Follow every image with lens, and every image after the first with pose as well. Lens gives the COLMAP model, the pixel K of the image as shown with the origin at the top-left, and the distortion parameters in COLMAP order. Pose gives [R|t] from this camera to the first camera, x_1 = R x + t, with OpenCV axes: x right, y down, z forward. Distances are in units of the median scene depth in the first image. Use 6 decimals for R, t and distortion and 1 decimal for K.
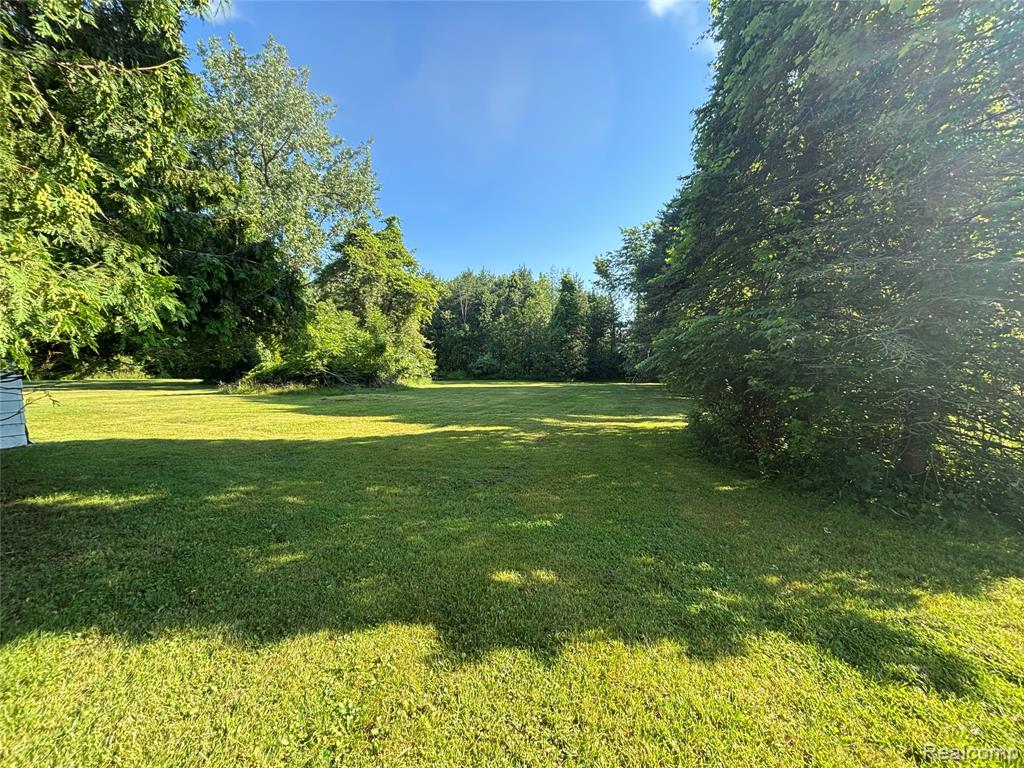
lens RADIAL K [[414.3, 0, 517.0], [0, 414.3, 397.8], [0, 0, 1]] dist [-0.000028, 0.000666]
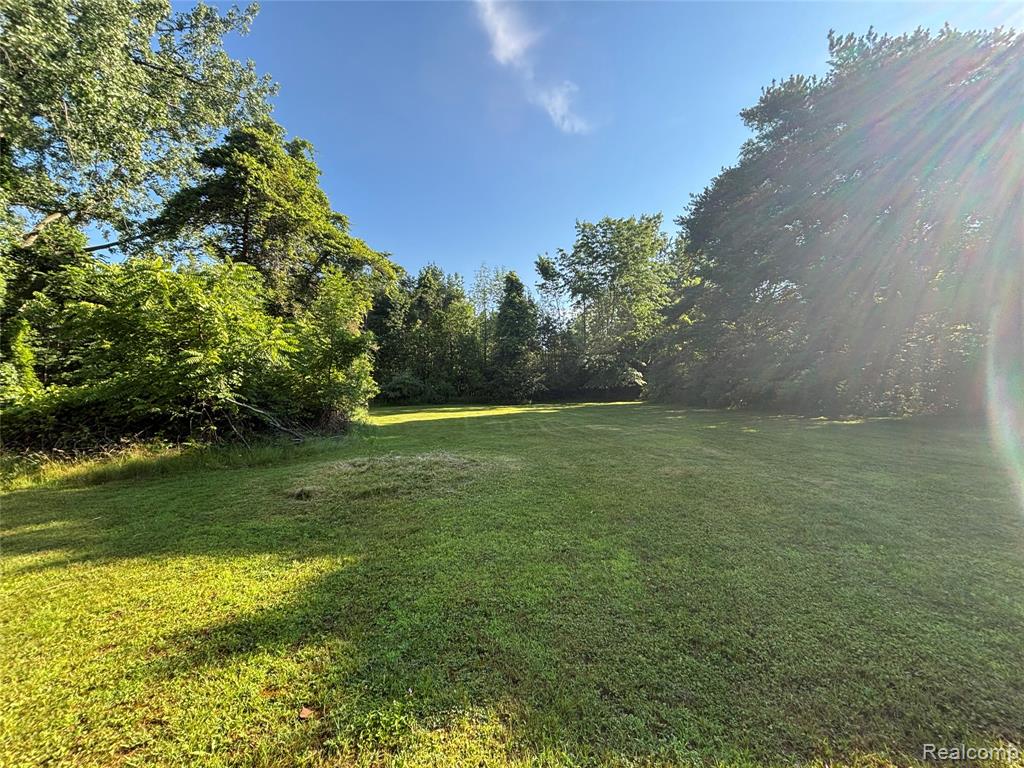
lens RADIAL K [[414.3, 0, 511.9], [0, 414.3, 388.5], [0, 0, 1]] dist [-0.000028, 0.000666]
pose [[0.933168, -0.024760, 0.358587, -0.180897], [0.050363, 0.996790, -0.062235, -0.020432], [-0.355895, 0.076135, 0.931419, 0.272765]]
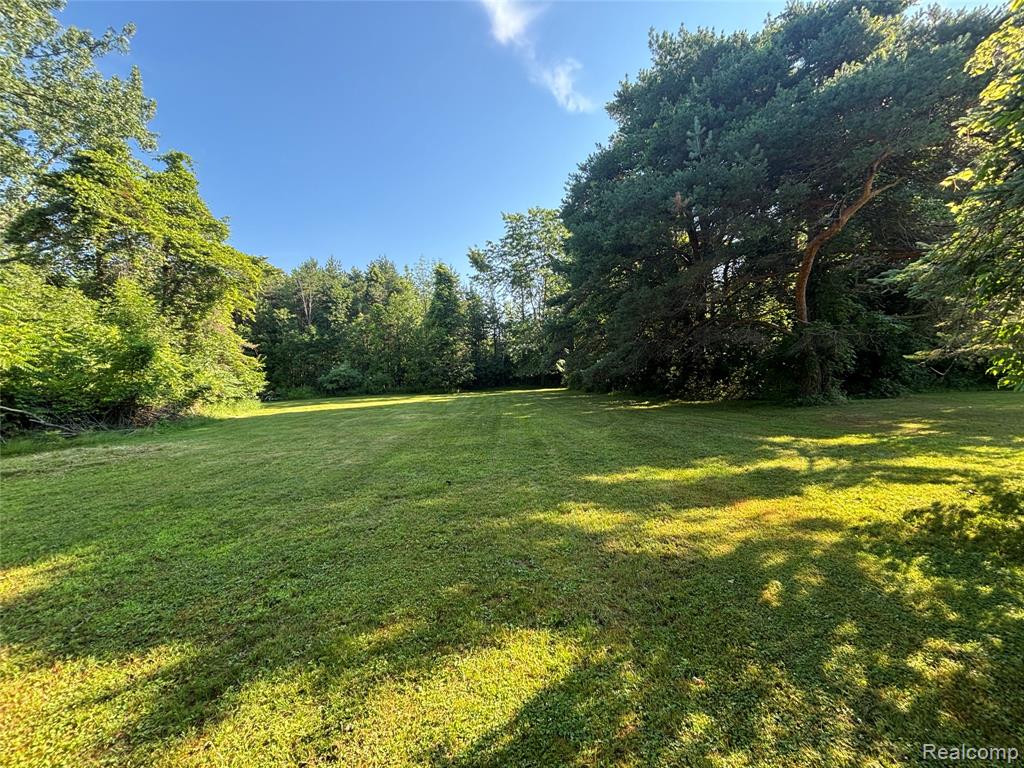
lens RADIAL K [[414.3, 0, 514.3], [0, 414.3, 387.8], [0, 0, 1]] dist [-0.000028, 0.000666]
pose [[0.944976, -0.053340, 0.322762, -0.025454], [0.067492, 0.997180, -0.032807, -0.013867], [-0.320102, 0.052786, 0.945911, 0.184742]]
